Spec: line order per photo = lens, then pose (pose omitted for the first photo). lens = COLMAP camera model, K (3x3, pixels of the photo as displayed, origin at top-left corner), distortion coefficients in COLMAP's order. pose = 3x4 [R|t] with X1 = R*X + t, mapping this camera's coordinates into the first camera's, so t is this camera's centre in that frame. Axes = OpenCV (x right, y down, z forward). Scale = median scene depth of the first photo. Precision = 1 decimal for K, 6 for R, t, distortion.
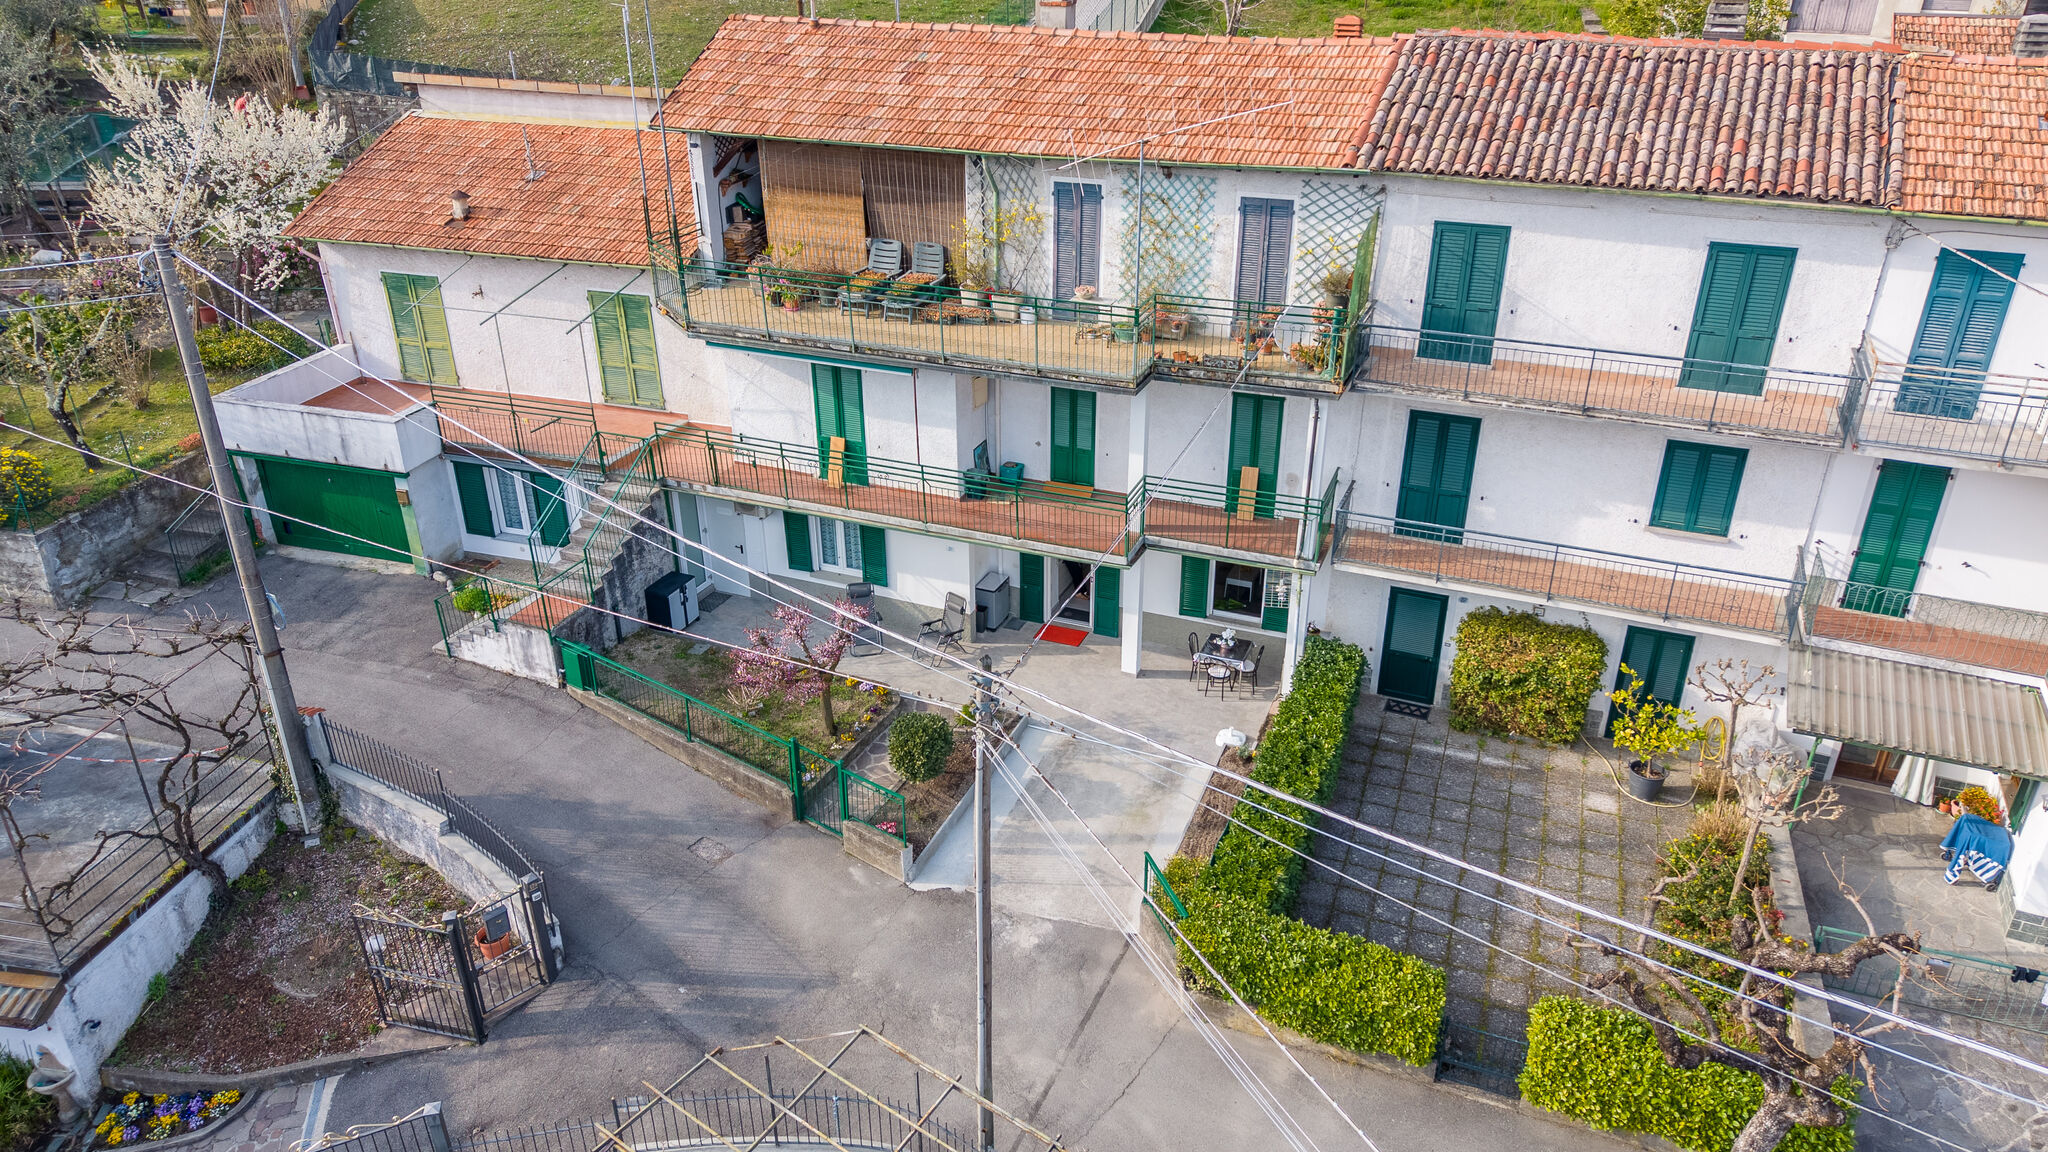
lens RADIAL K [[1386.0, 0, 1024.0], [0, 1386.0, 576.0], [0, 0, 1]] dist [0.002322, 0.000995]
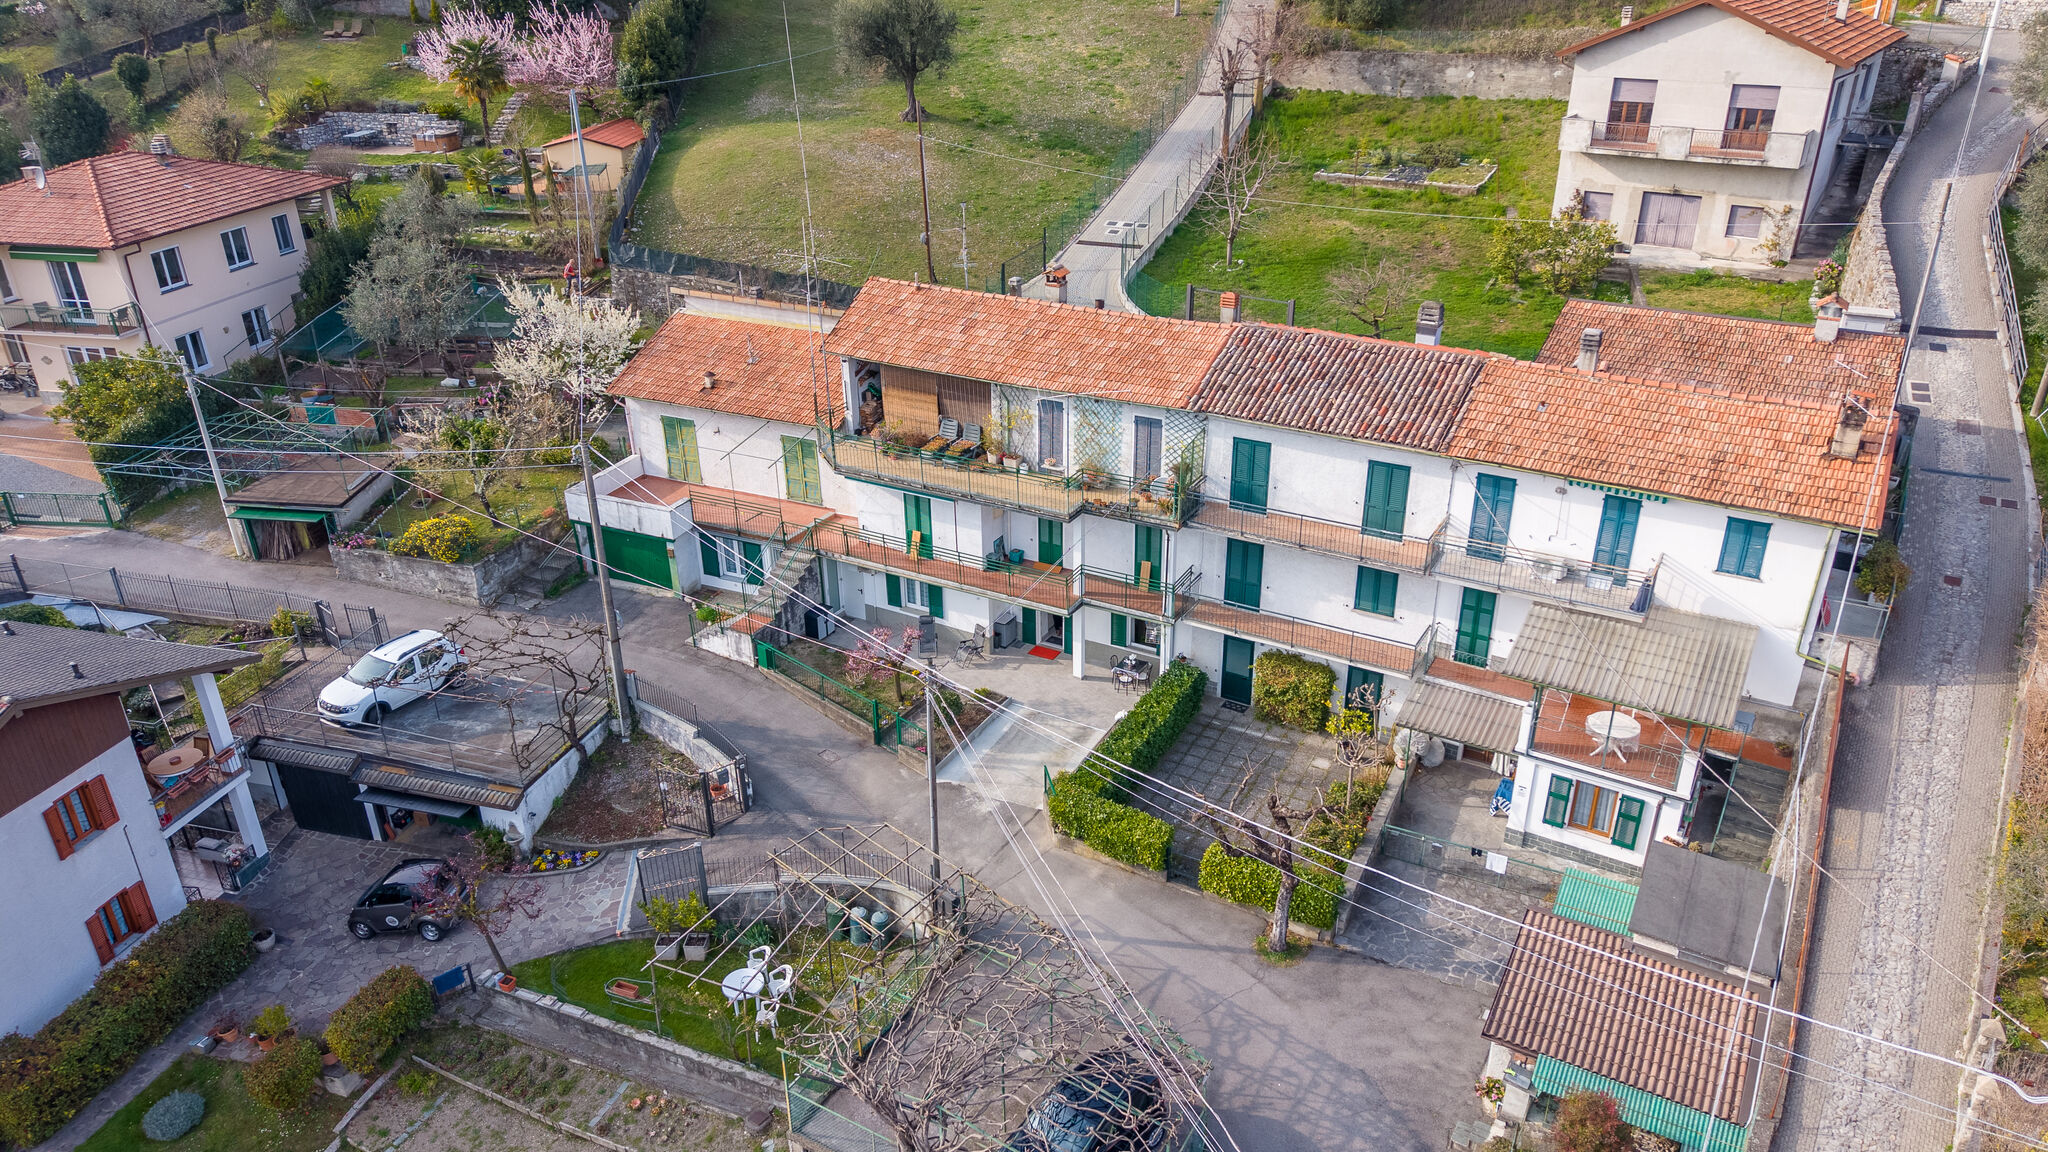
lens RADIAL K [[1365.9, 0, 1024.0], [0, 1365.9, 576.0], [0, 0, 1]] dist [0.067579, -0.083831]
pose [[0.991947, 0.046523, -0.117798, 0.217621], [-0.047760, 0.998829, -0.007698, -0.040905], [0.117302, 0.013262, 0.993008, -0.732986]]
